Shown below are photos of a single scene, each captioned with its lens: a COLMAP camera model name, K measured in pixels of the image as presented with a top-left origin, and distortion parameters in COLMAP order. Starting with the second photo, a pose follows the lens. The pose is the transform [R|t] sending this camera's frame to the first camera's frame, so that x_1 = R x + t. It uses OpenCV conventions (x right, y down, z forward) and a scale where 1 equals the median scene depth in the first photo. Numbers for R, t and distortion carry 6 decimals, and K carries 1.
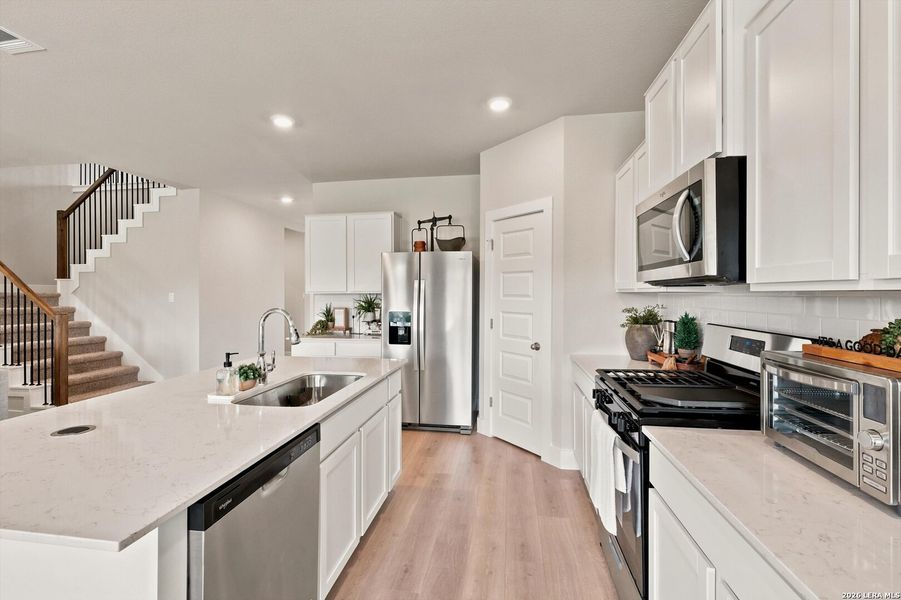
lens RADIAL K [[397.7, 0, 449.1], [0, 397.7, 294.5], [0, 0, 1]] dist [-0.000665, -0.000598]
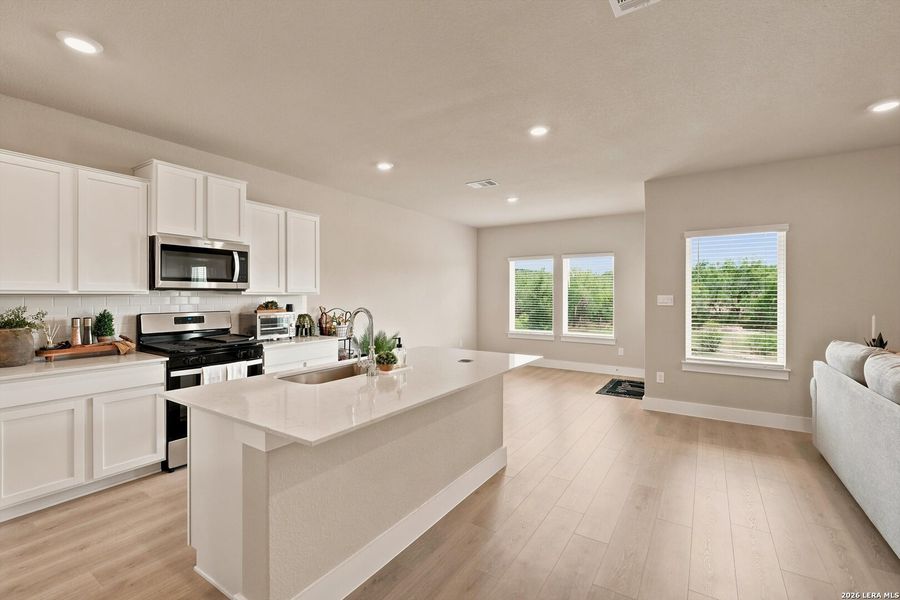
lens RADIAL K [[397.2, 0, 448.6], [0, 397.2, 294.5], [0, 0, 1]] dist [-0.000665, -0.000598]
pose [[-0.912134, 0.004891, 0.409863, -0.859583], [0.004797, 0.999988, -0.001257, -0.003831], [-0.409864, 0.000819, -0.912146, 1.455825]]
